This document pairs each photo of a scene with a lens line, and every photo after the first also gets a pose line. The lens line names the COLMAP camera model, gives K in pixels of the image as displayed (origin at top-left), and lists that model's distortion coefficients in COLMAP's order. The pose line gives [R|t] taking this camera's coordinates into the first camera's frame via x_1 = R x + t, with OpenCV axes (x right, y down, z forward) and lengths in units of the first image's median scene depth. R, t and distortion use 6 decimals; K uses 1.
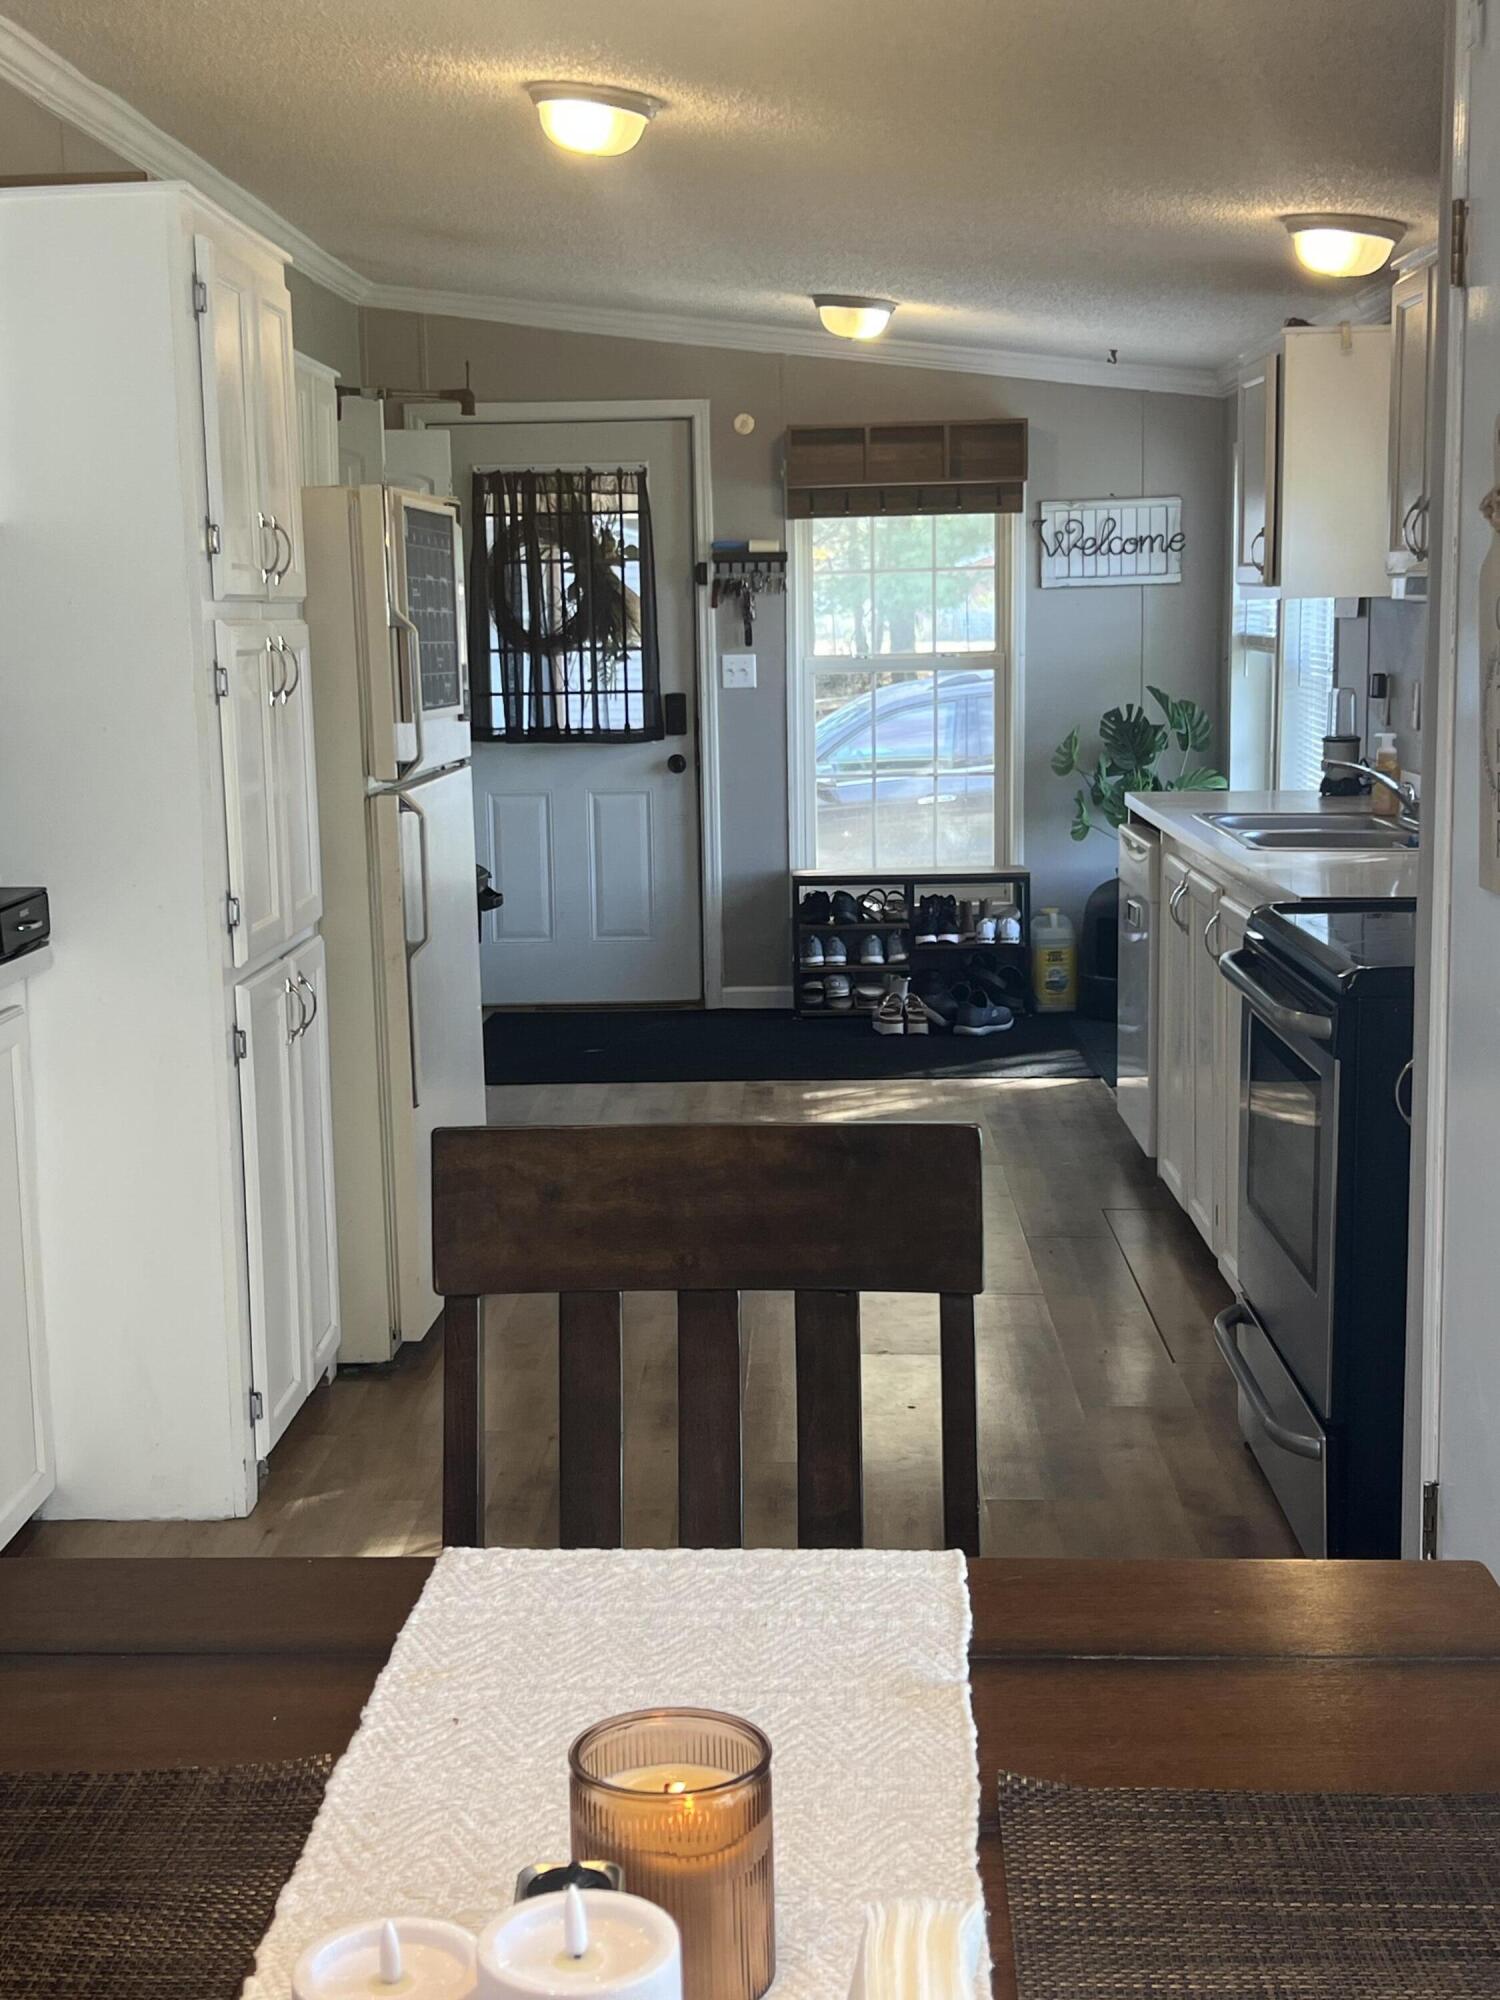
lens RADIAL K [[2592.2, 0, 744.5], [0, 2592.2, 1000.9], [0, 0, 1]] dist [0.160504, 0.000000]
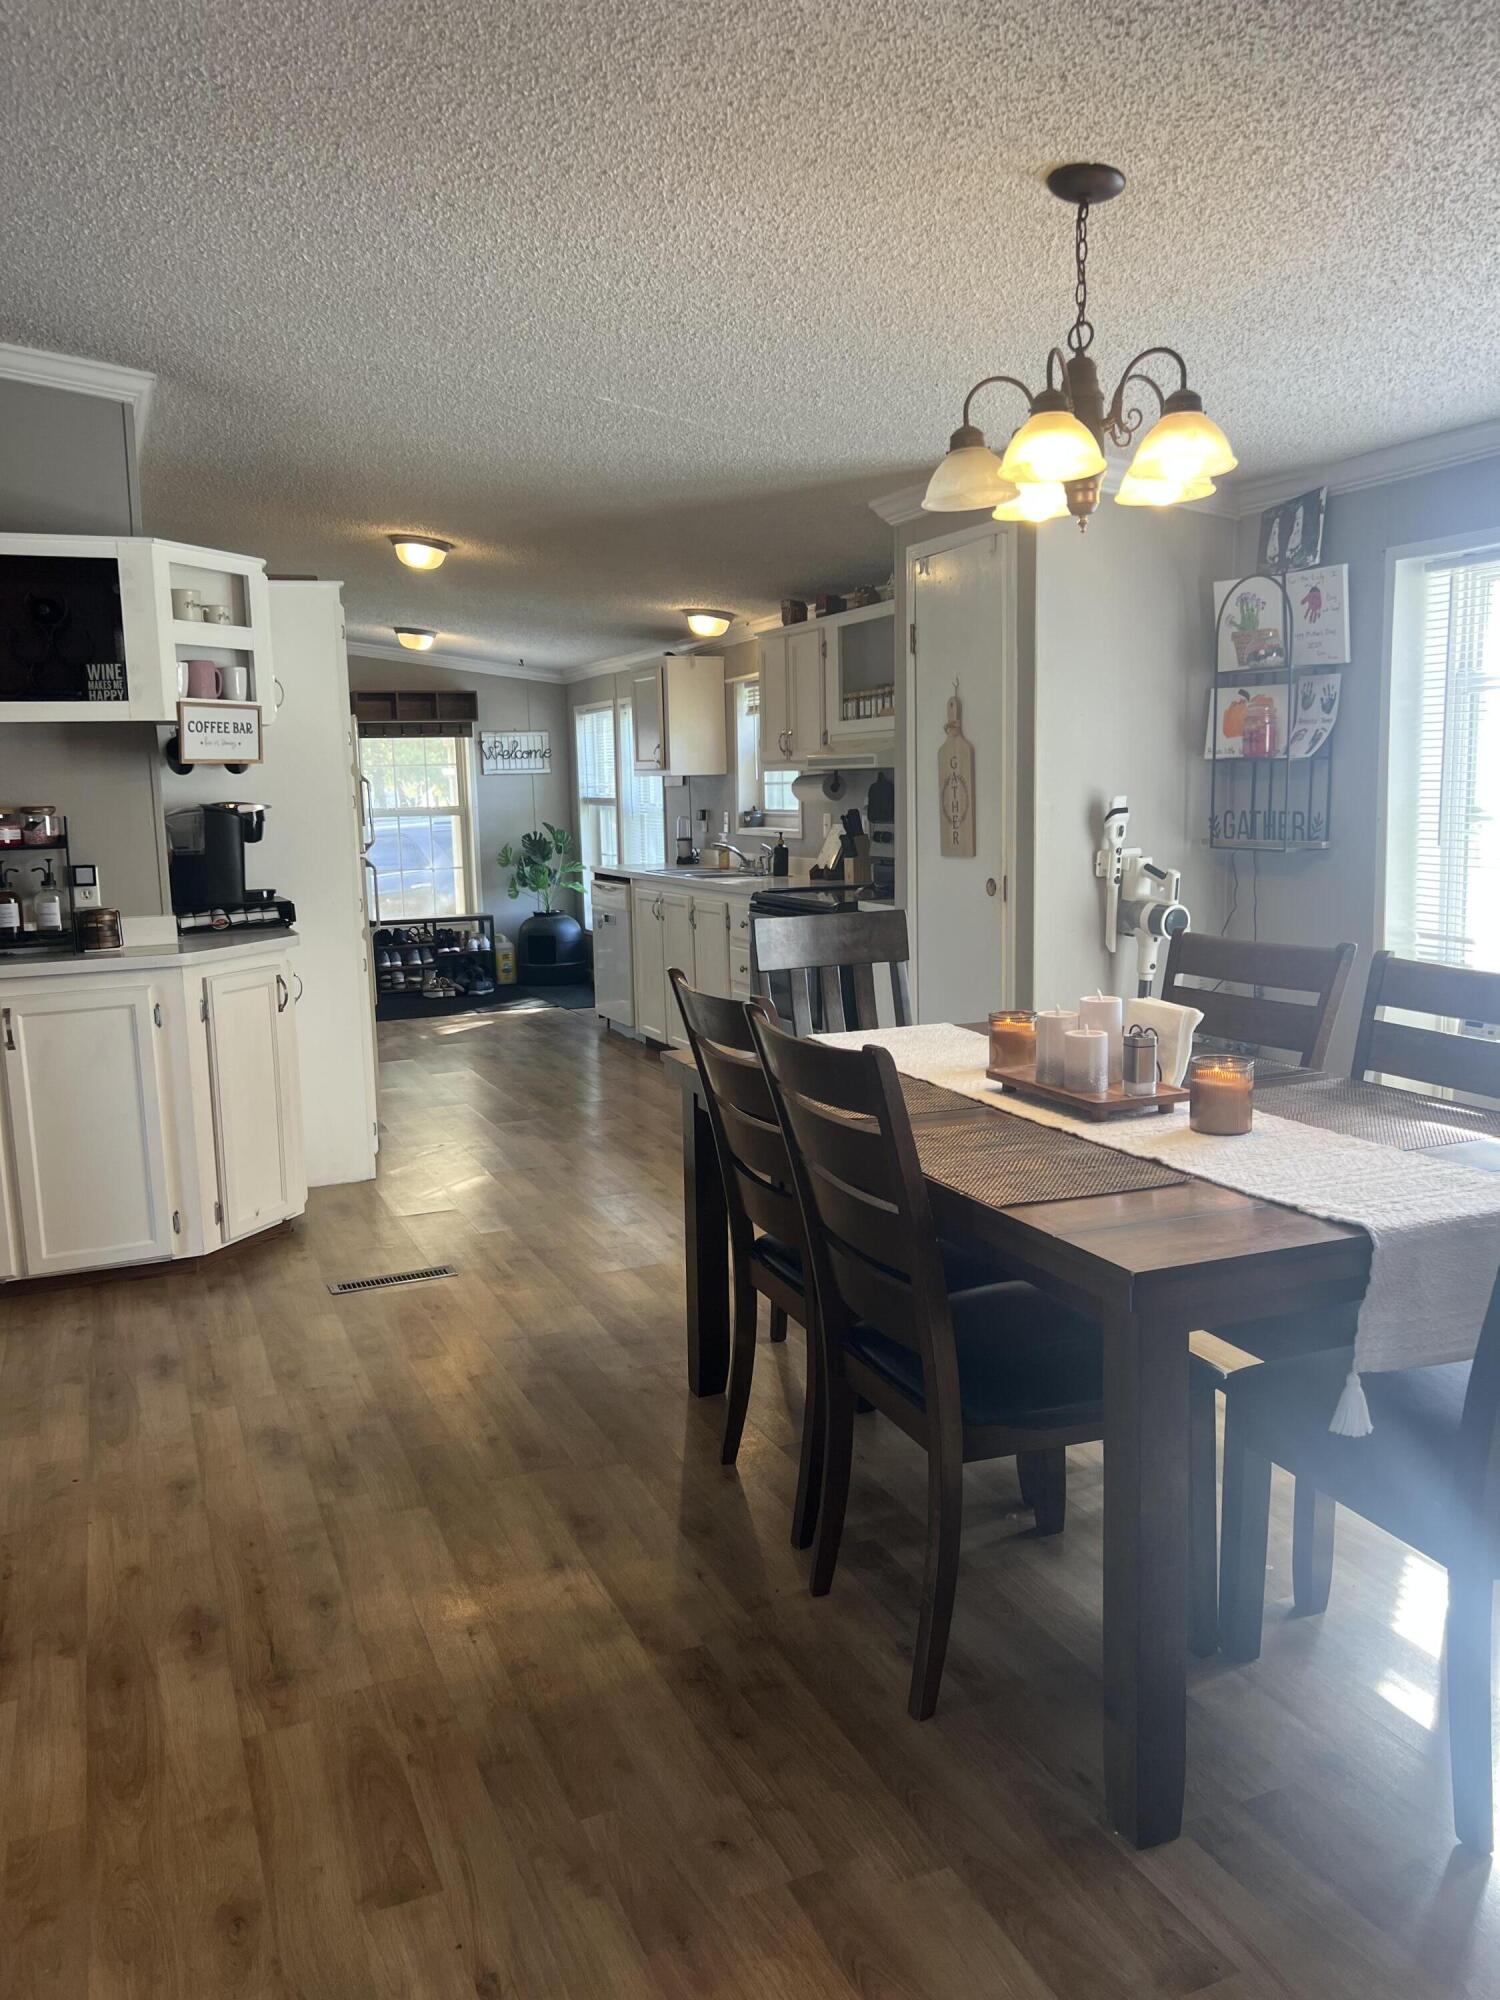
lens RADIAL K [[1508.0, 0, 714.9], [0, 1508.0, 1006.9], [0, 0, 1]] dist [0.047551, -0.054727]
pose [[0.913612, -0.060978, 0.401990, -0.205877], [0.067283, 0.997733, -0.001569, 0.034856], [-0.400983, 0.028481, 0.915643, -0.136016]]
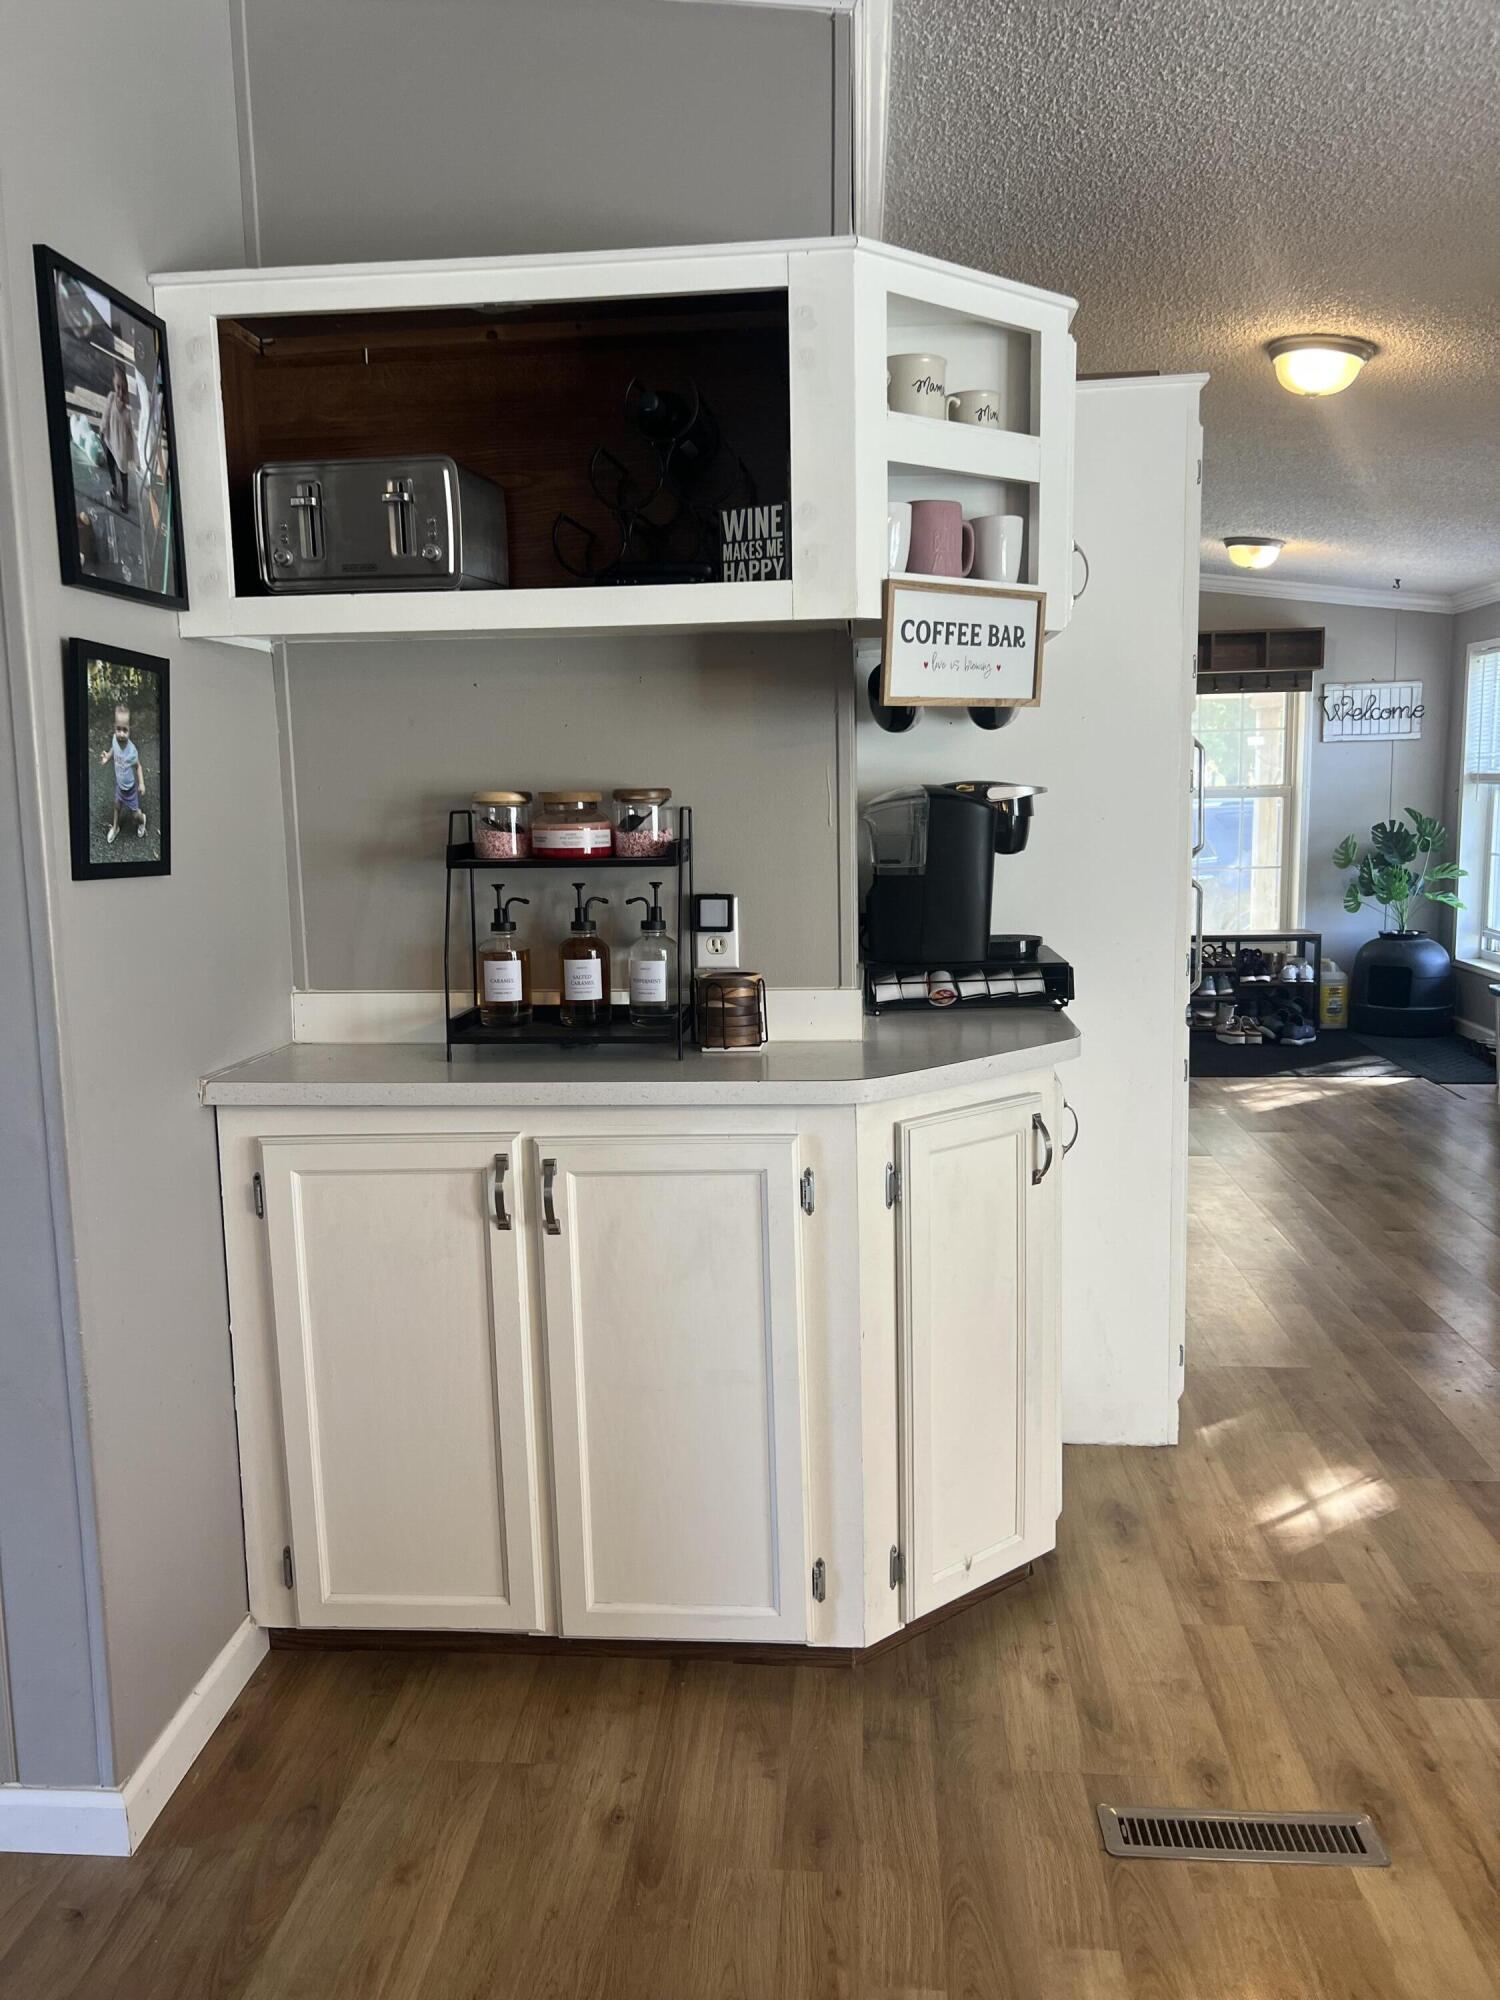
lens RADIAL K [[1508.0, 0, 745.4], [0, 1508.0, 1010.1], [0, 0, 1]] dist [0.047551, -0.054727]
pose [[0.998773, 0.007859, -0.048904, -0.172468], [-0.007776, 0.999968, 0.001893, -0.005512], [0.048918, -0.001511, 0.998802, 0.125511]]
